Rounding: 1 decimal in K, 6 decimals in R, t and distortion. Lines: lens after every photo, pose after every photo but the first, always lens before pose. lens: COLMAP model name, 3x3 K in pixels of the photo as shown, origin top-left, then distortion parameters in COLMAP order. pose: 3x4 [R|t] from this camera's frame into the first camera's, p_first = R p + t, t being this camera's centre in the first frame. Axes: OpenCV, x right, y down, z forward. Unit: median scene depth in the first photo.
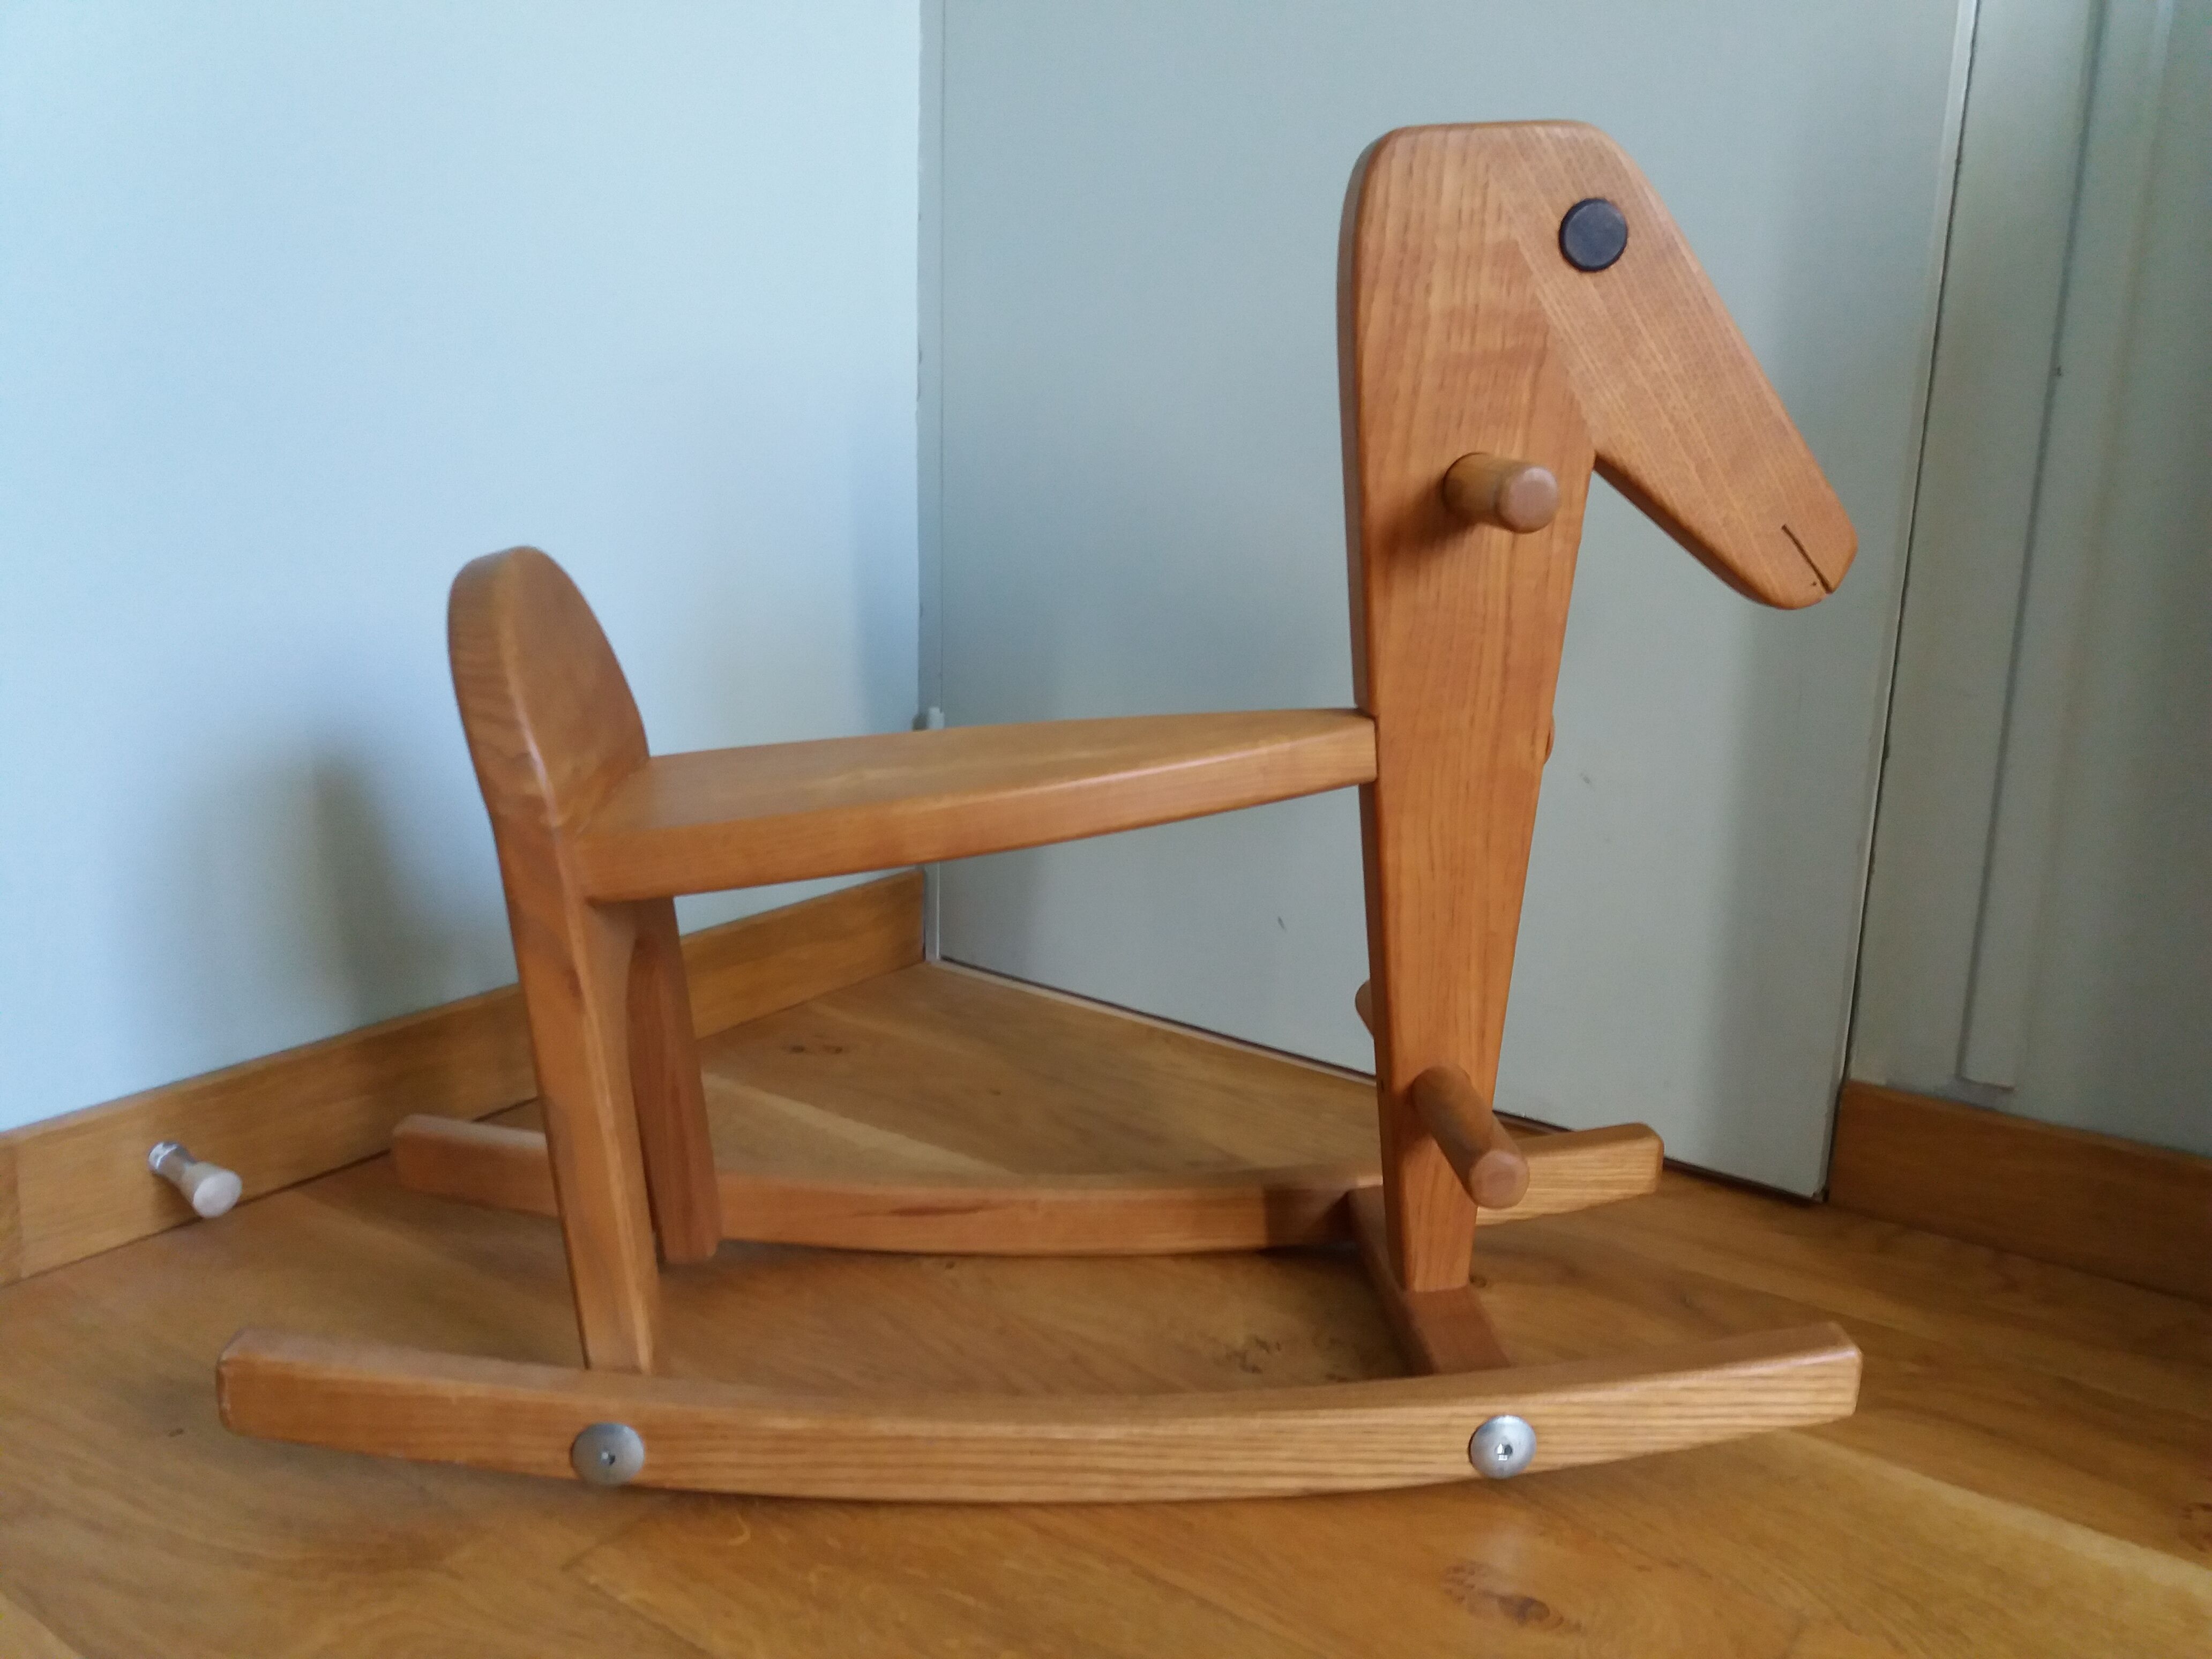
lens RADIAL K [[1787.5, 0, 1096.4], [0, 1787.5, 843.3], [0, 0, 1]] dist [0.029898, -0.030367]
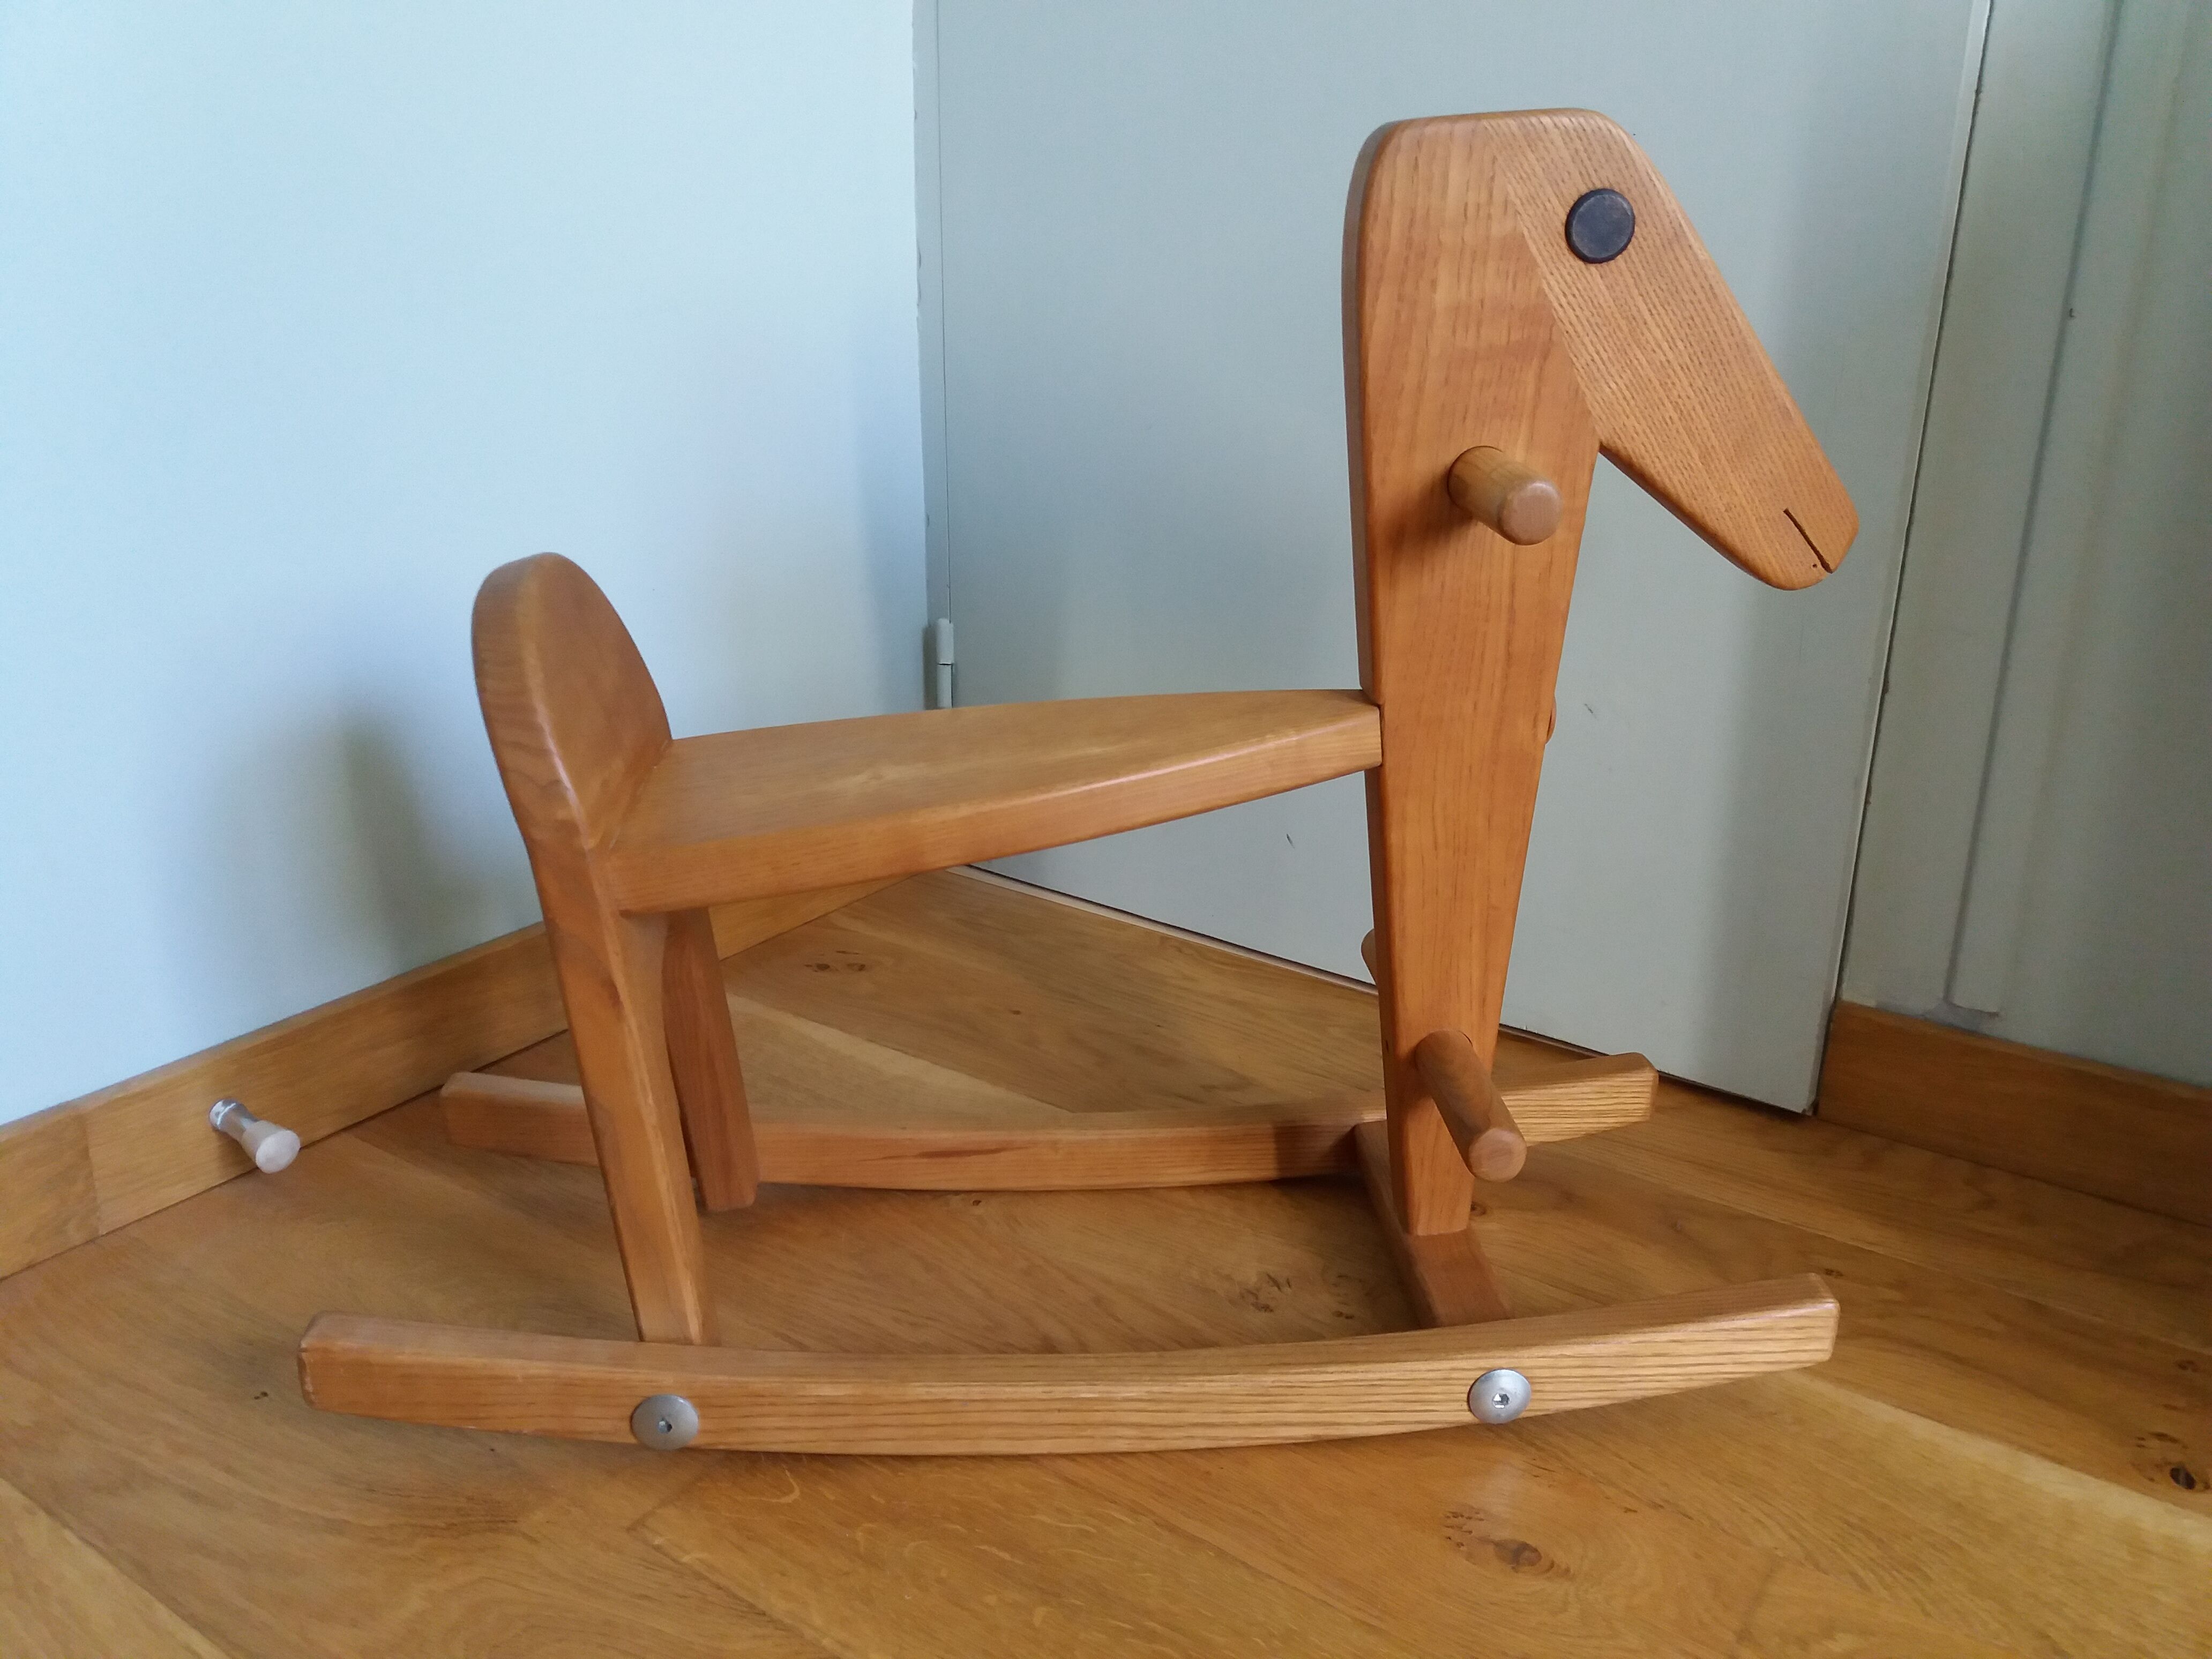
lens RADIAL K [[1787.5, 0, 1097.6], [0, 1787.5, 841.5], [0, 0, 1]] dist [0.029898, -0.030367]
pose [[0.999832, -0.017388, -0.005823, -0.001116], [0.017933, 0.993487, 0.112523, -0.112924], [0.003828, -0.112608, 0.993632, -0.024813]]
